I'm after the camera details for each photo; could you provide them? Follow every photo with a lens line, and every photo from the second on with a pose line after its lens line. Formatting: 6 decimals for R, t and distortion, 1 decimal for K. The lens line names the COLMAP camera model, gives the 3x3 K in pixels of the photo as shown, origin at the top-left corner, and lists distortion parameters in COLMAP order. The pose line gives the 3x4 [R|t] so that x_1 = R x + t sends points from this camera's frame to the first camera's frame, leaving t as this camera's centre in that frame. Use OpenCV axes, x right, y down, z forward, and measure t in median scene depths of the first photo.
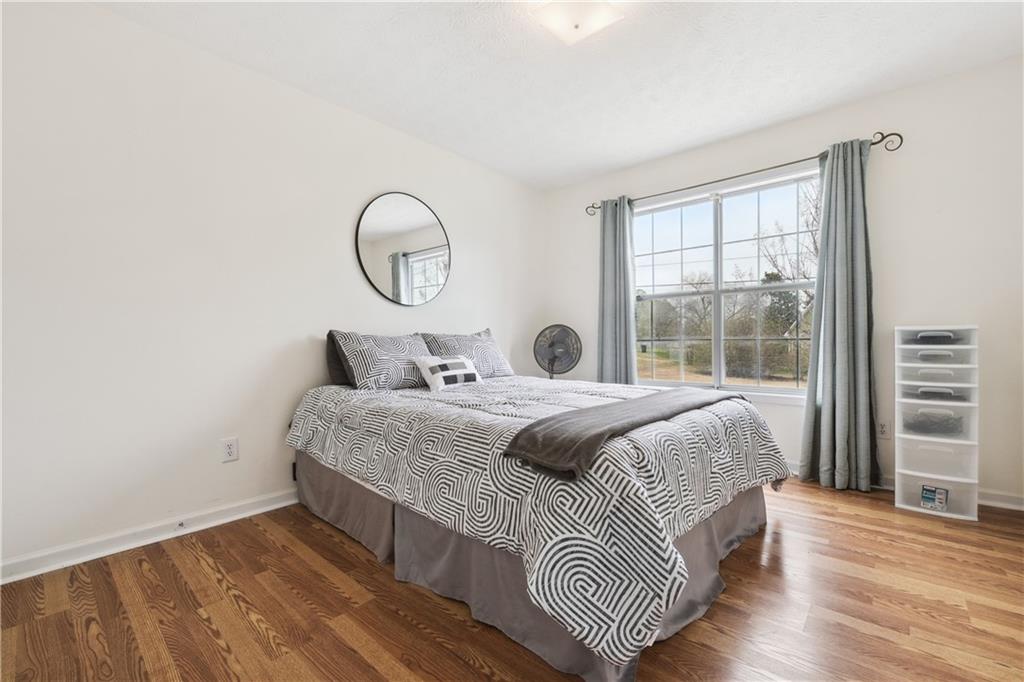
lens RADIAL K [[419.0, 0, 510.8], [0, 419.0, 342.2], [0, 0, 1]] dist [-0.011035, 0.000203]
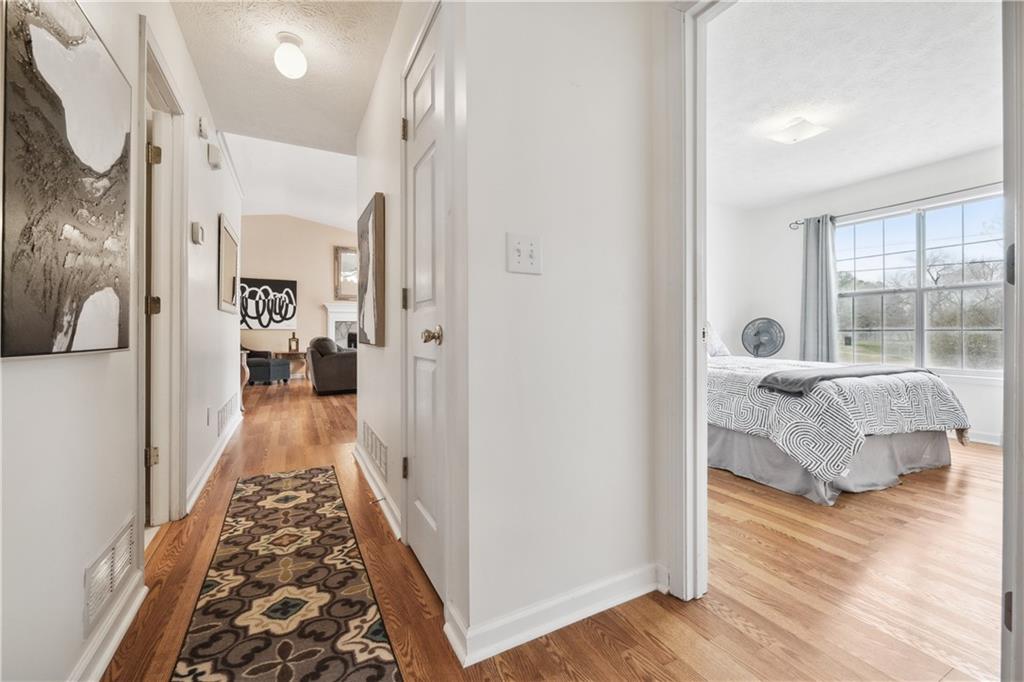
lens RADIAL K [[419.0, 0, 512.4], [0, 419.0, 334.2], [0, 0, 1]] dist [-0.011035, 0.000203]
pose [[0.931417, 0.004748, -0.363923, -0.247119], [-0.003009, 0.999981, 0.005348, 0.004805], [0.363942, -0.003886, 0.931414, -0.826077]]
